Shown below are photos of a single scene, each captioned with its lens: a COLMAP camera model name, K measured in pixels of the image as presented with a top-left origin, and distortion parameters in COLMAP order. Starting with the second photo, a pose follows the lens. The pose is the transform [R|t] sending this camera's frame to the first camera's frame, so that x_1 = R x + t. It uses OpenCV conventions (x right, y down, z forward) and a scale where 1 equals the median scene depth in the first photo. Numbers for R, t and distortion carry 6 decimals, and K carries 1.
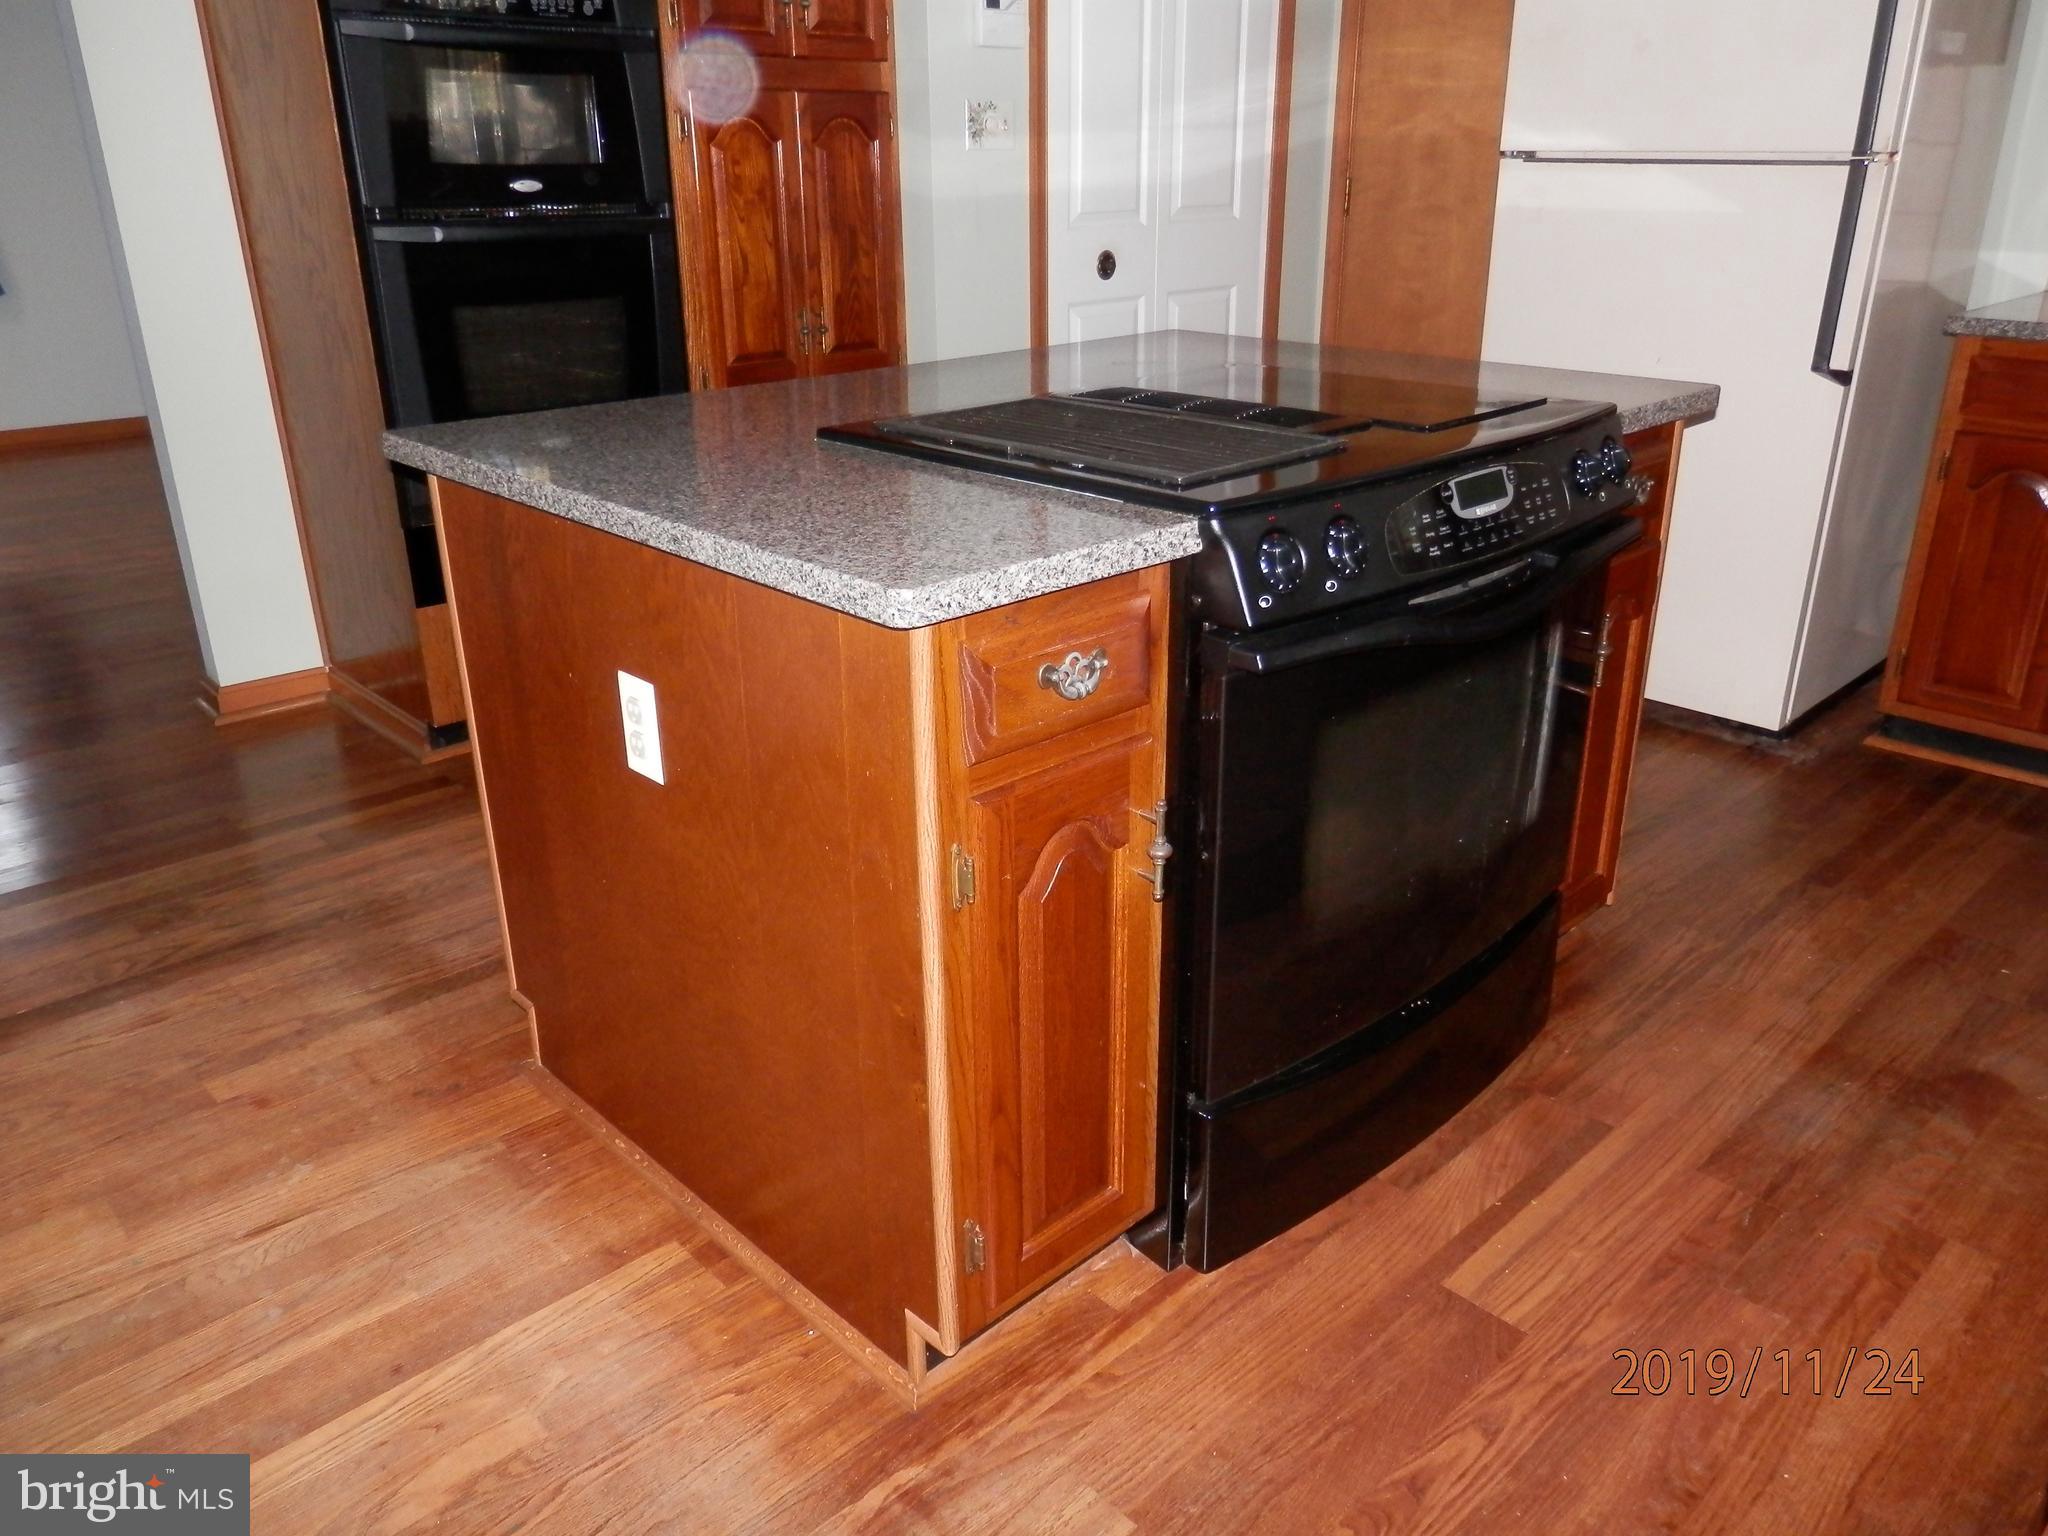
lens RADIAL K [[1525.4, 0, 1029.7], [0, 1525.4, 755.4], [0, 0, 1]] dist [-0.001665, 0.013748]
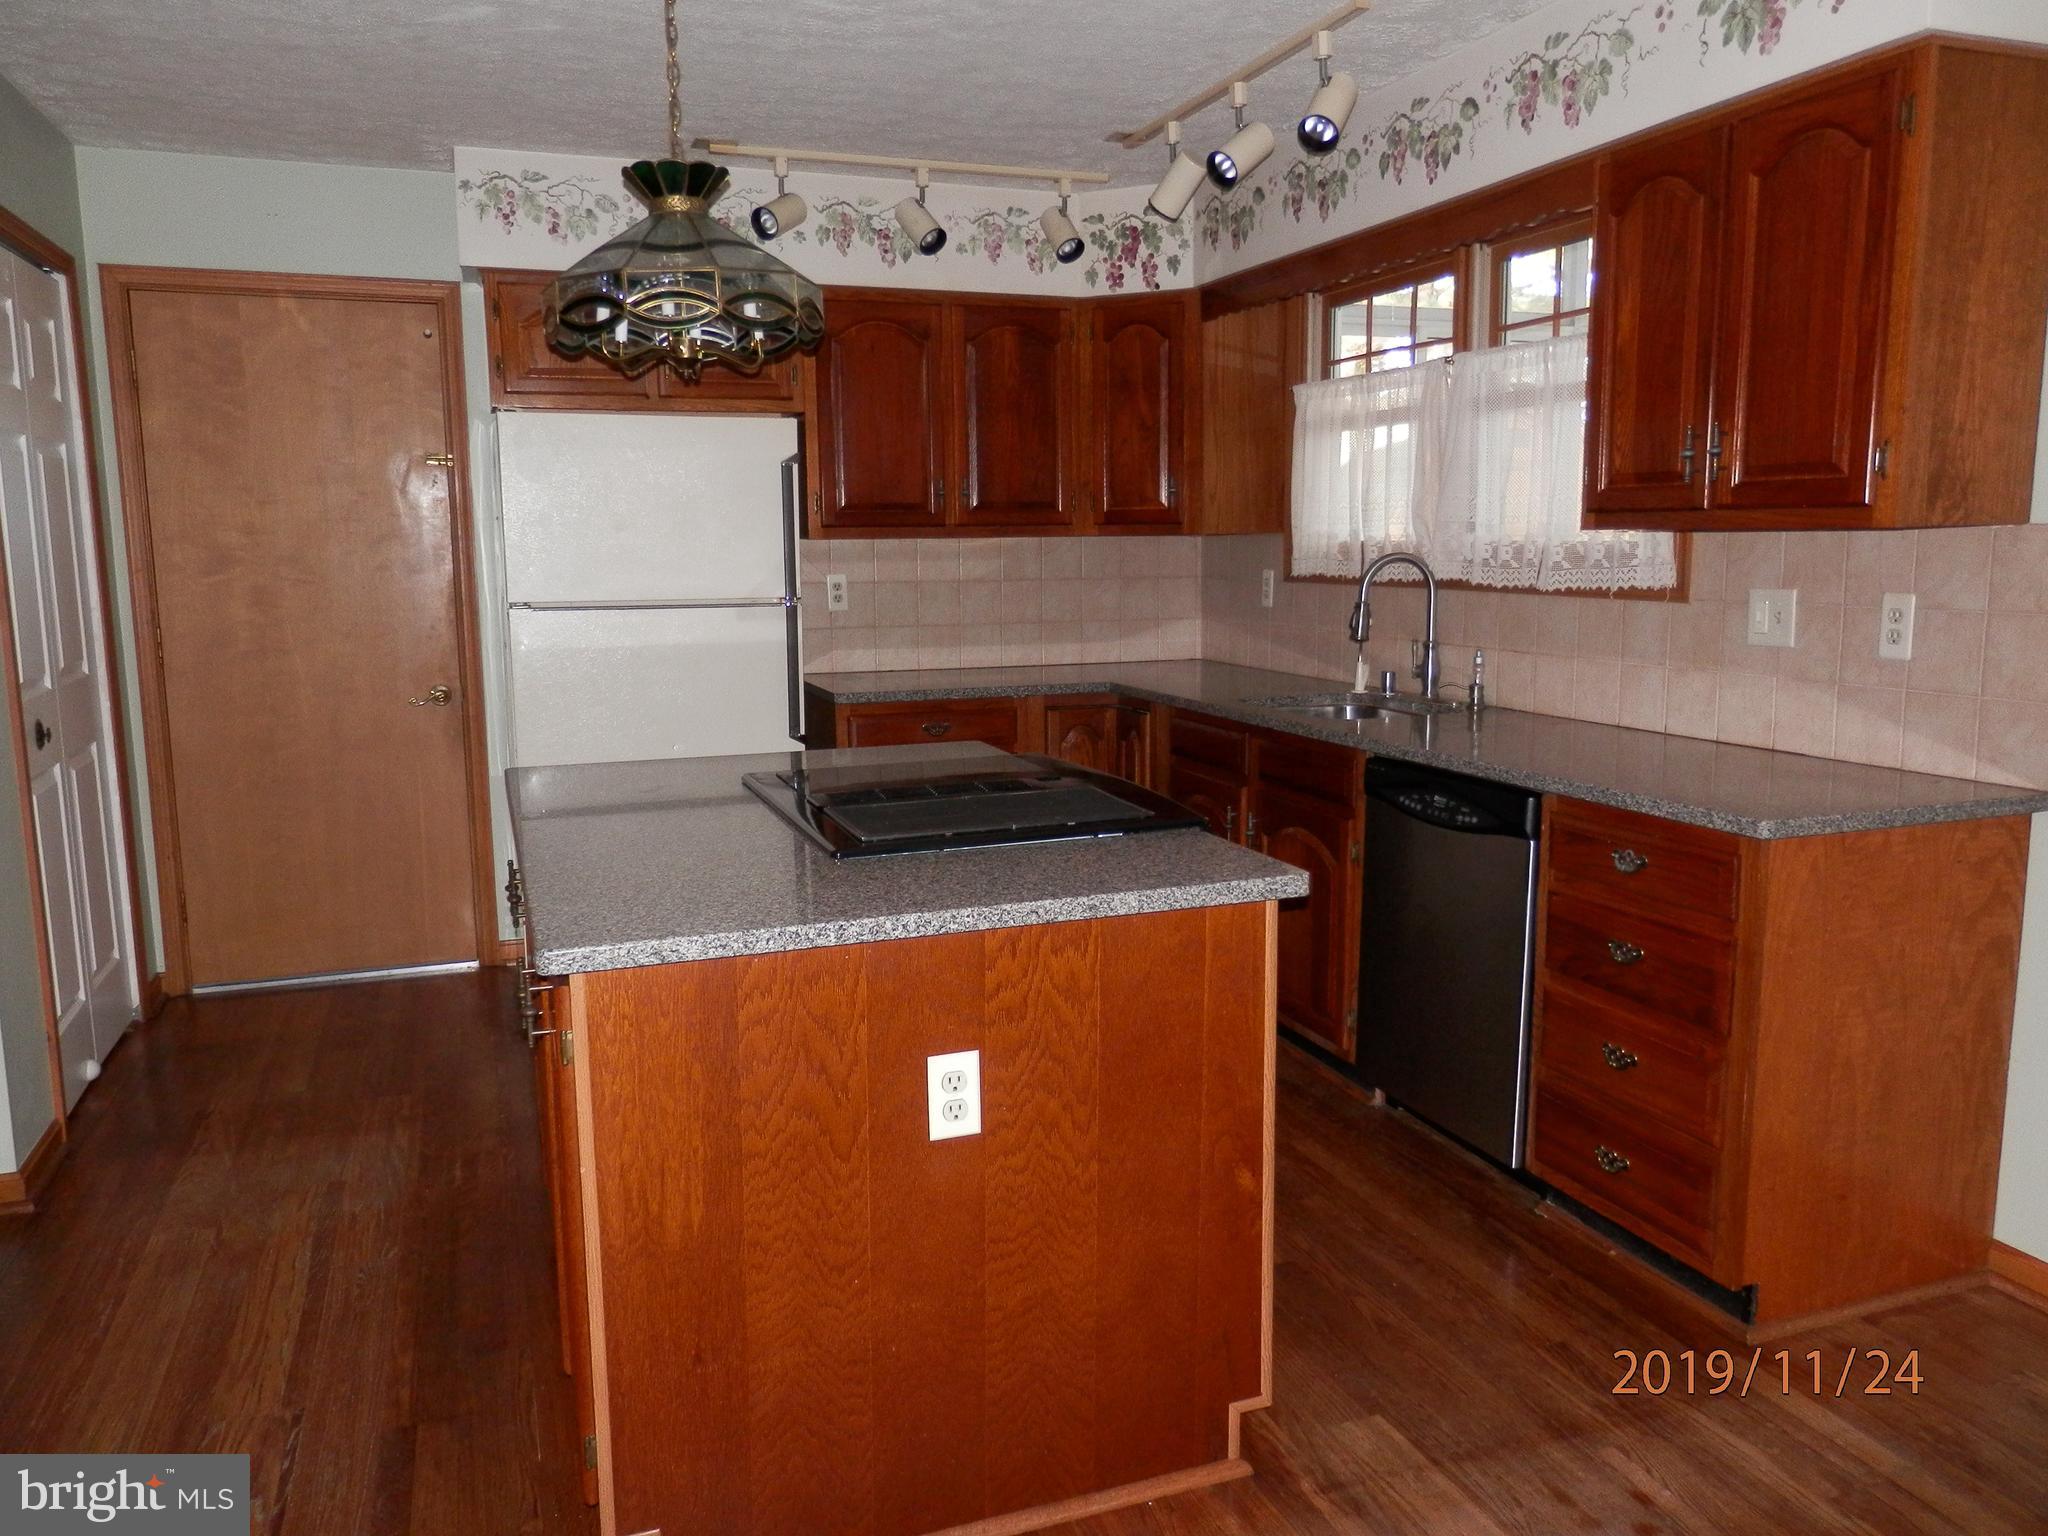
lens RADIAL K [[1525.4, 0, 1032.8], [0, 1525.4, 768.7], [0, 0, 1]] dist [-0.001665, 0.013748]
pose [[0.392338, -0.141566, 0.908862, -1.353942], [0.351879, 0.936026, -0.006102, -0.243654], [-0.849854, 0.322204, 0.417052, 0.377847]]
